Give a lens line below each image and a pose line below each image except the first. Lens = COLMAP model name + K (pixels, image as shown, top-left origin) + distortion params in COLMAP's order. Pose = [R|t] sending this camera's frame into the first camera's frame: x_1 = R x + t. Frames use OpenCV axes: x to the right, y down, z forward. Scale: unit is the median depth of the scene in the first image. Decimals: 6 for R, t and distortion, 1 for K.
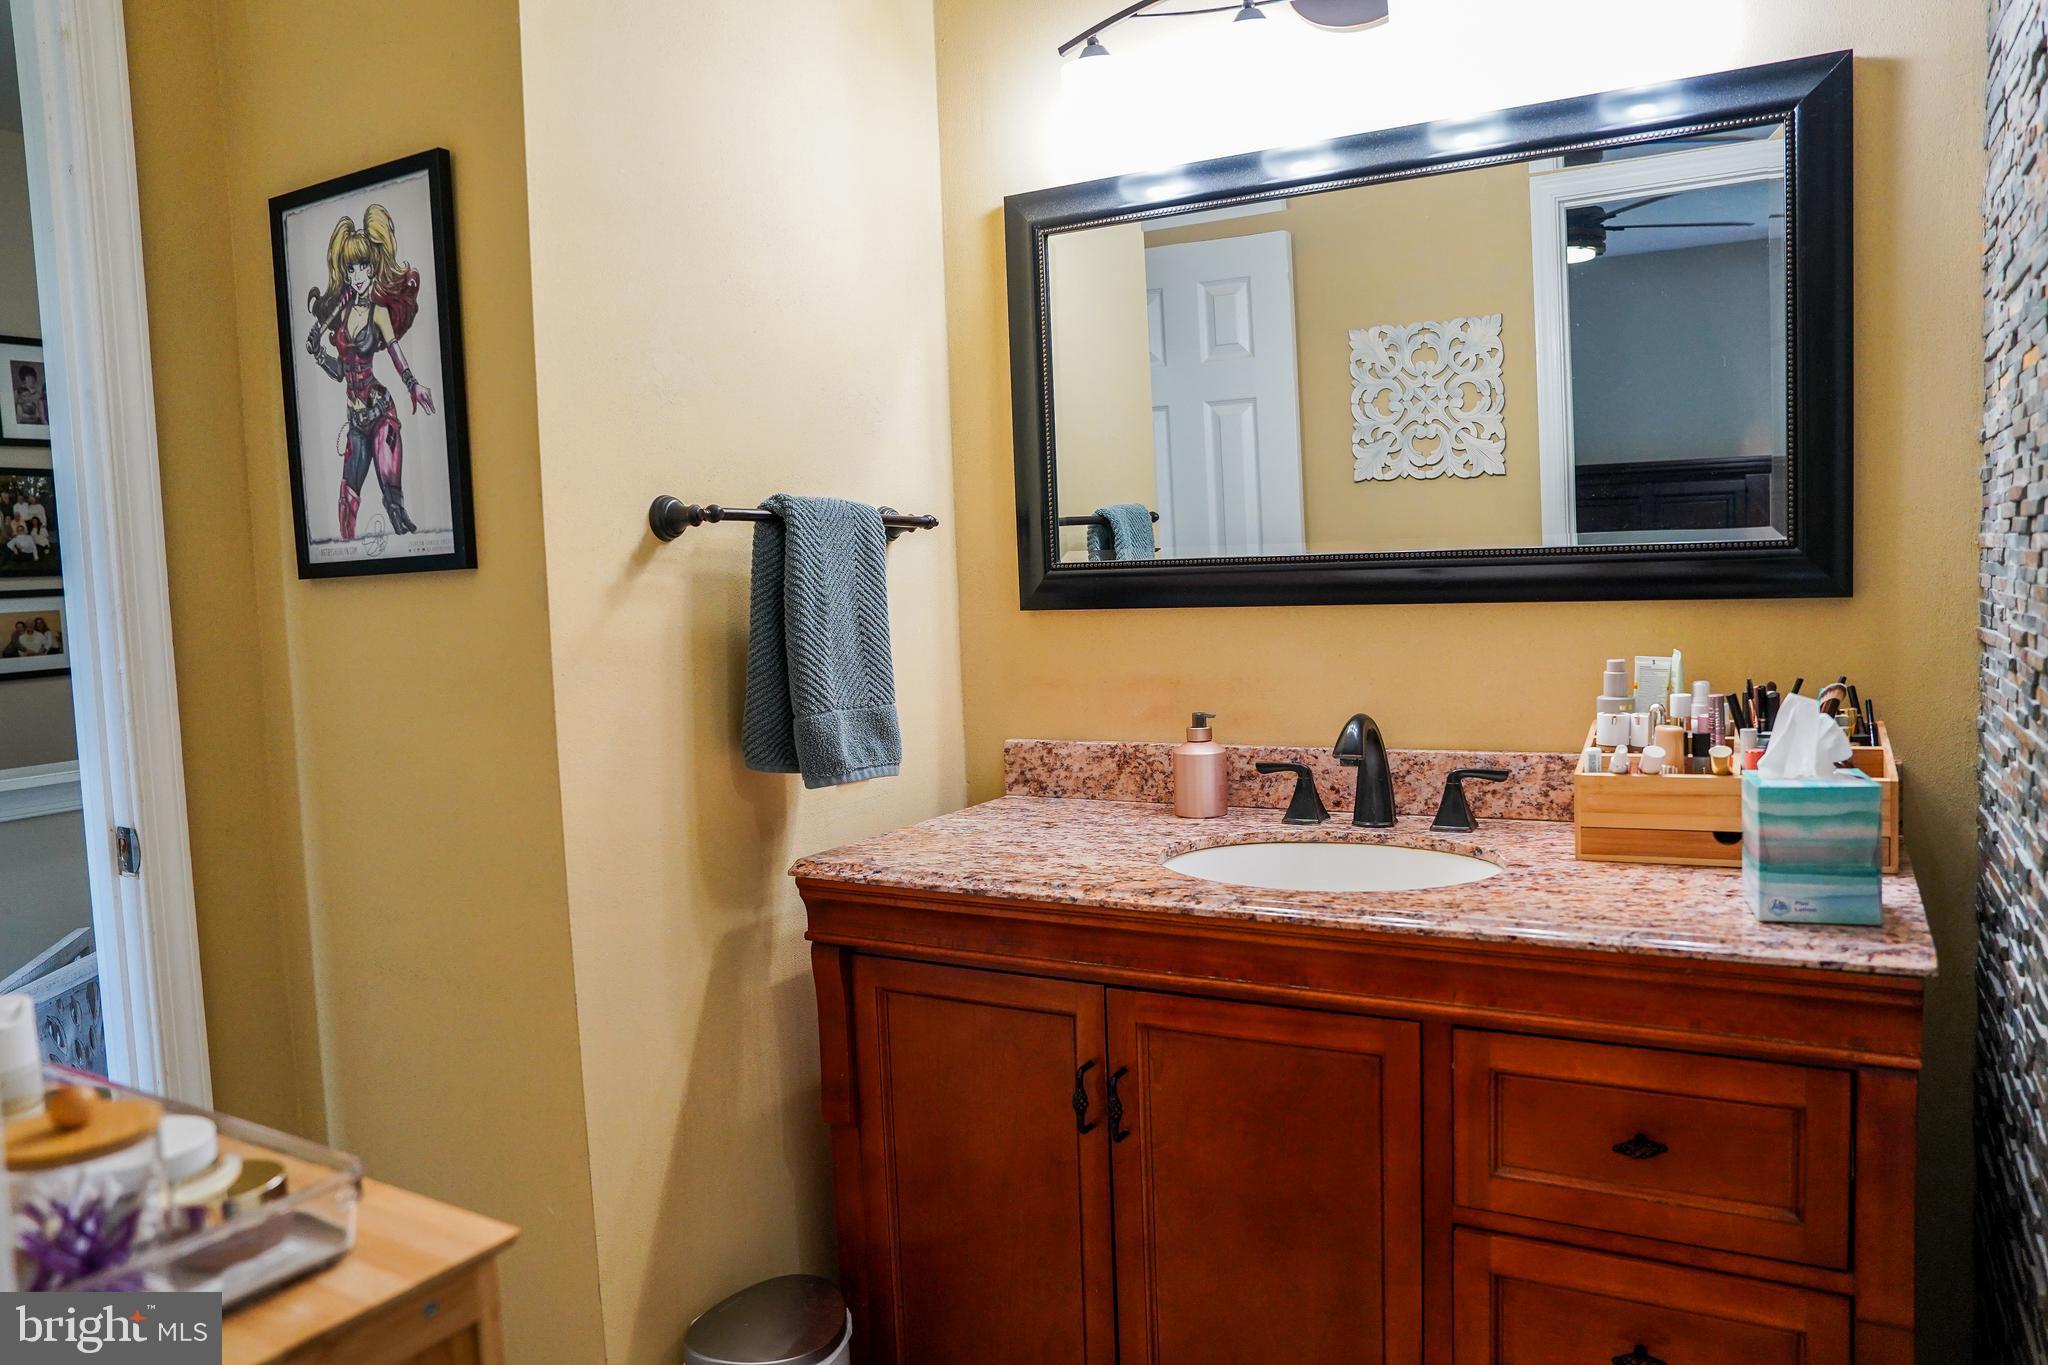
lens RADIAL K [[1402.1, 0, 1027.8], [0, 1402.1, 681.9], [0, 0, 1]] dist [-0.104697, 0.071497]
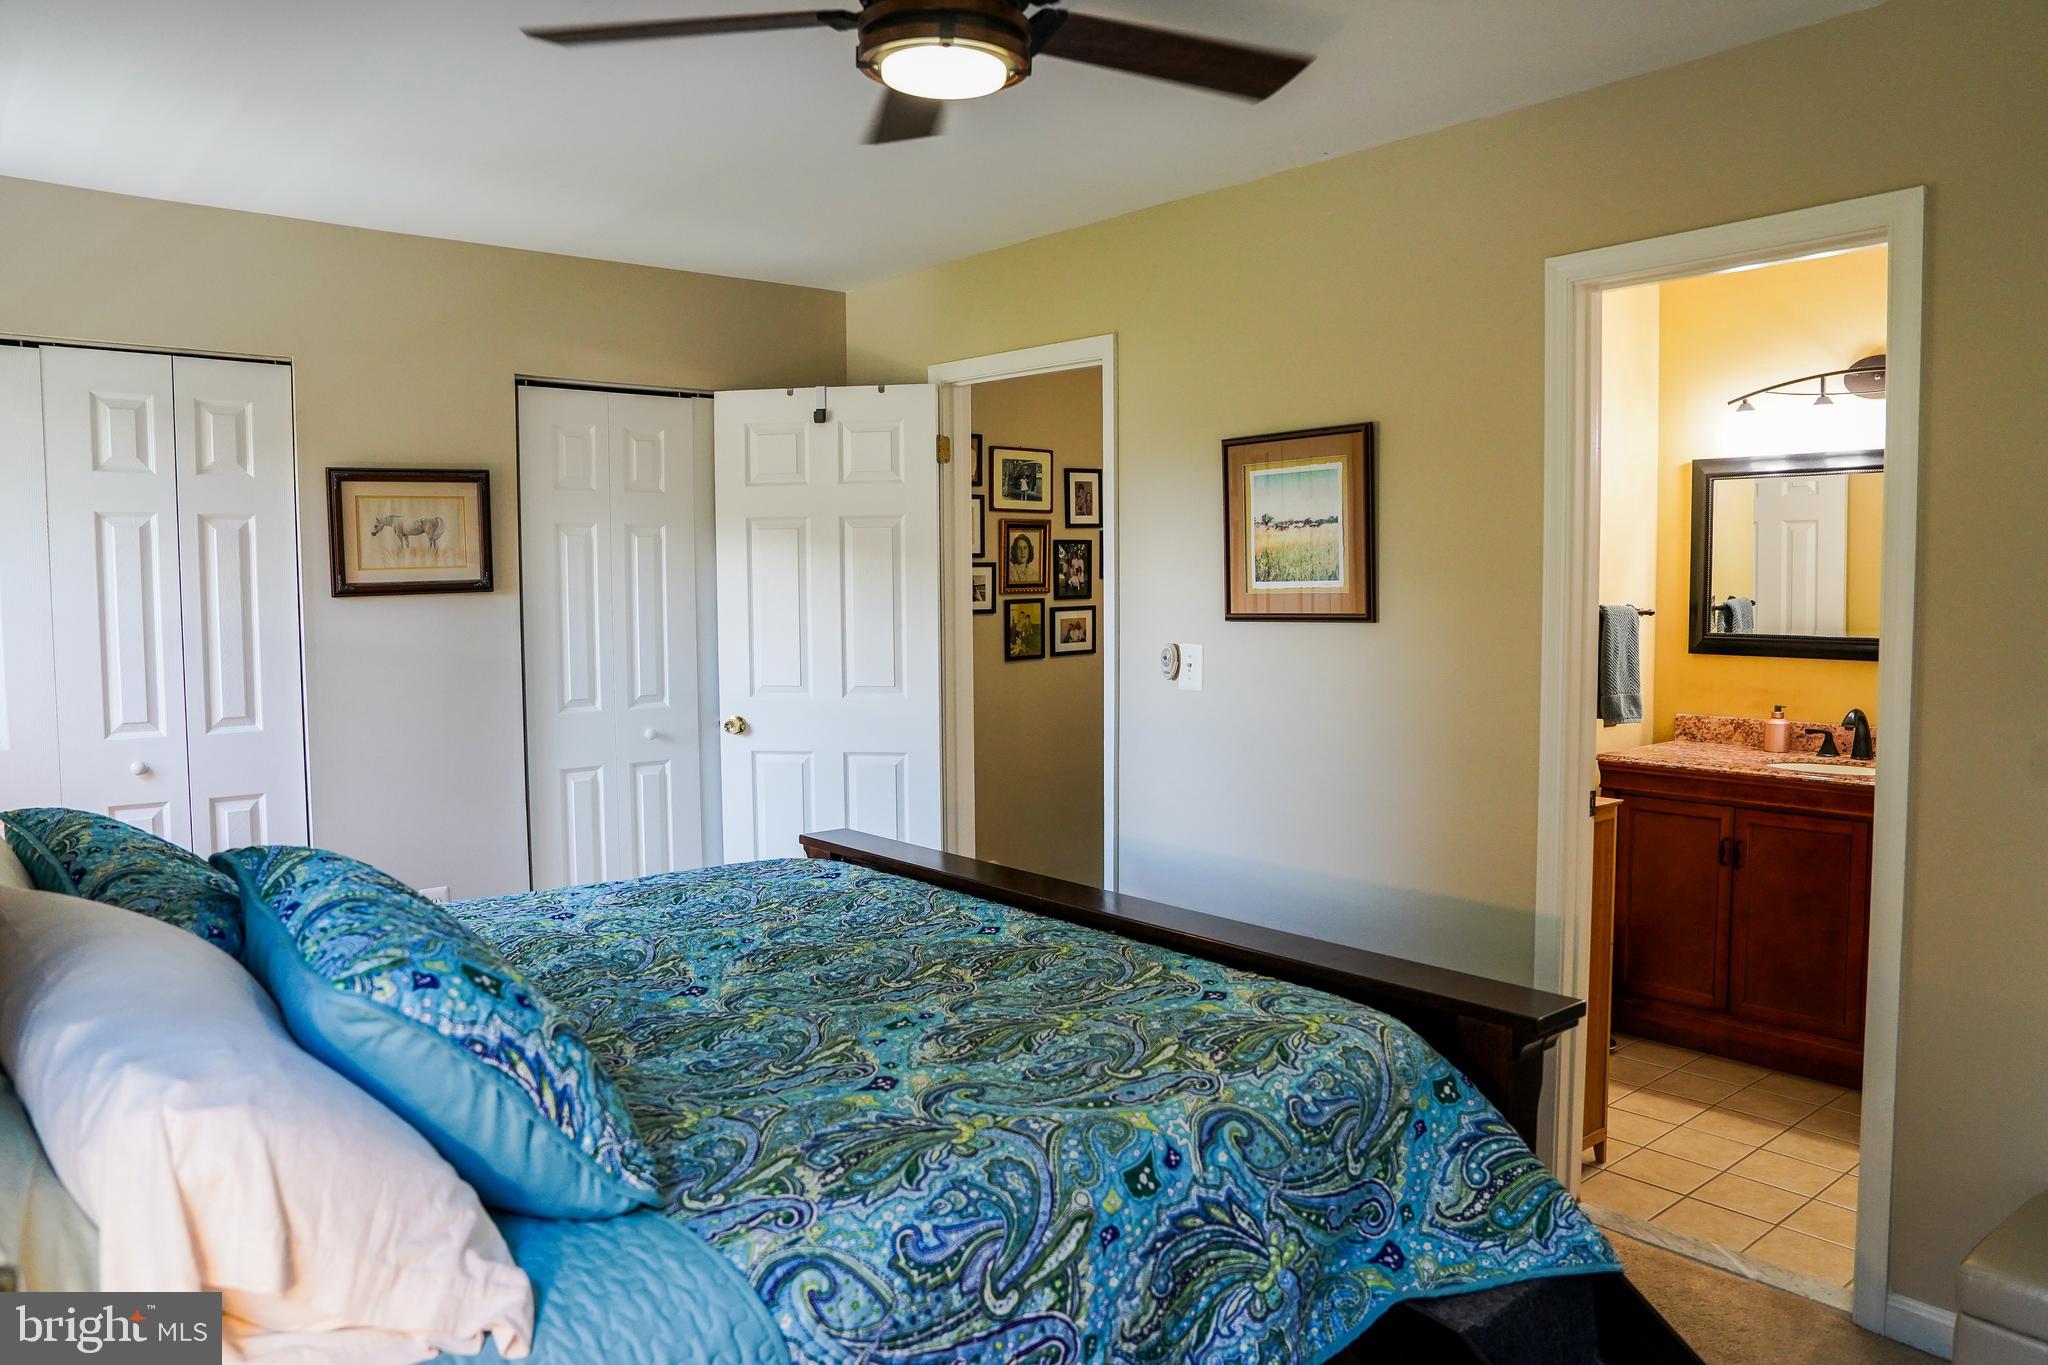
lens RADIAL K [[1402.1, 0, 1020.4], [0, 1402.1, 678.4], [0, 0, 1]] dist [-0.104697, 0.071497]
pose [[0.933637, 0.057196, -0.353625, -0.240869], [-0.057256, 0.998306, 0.010303, 0.026410], [0.353615, 0.010628, 0.935331, -1.481888]]
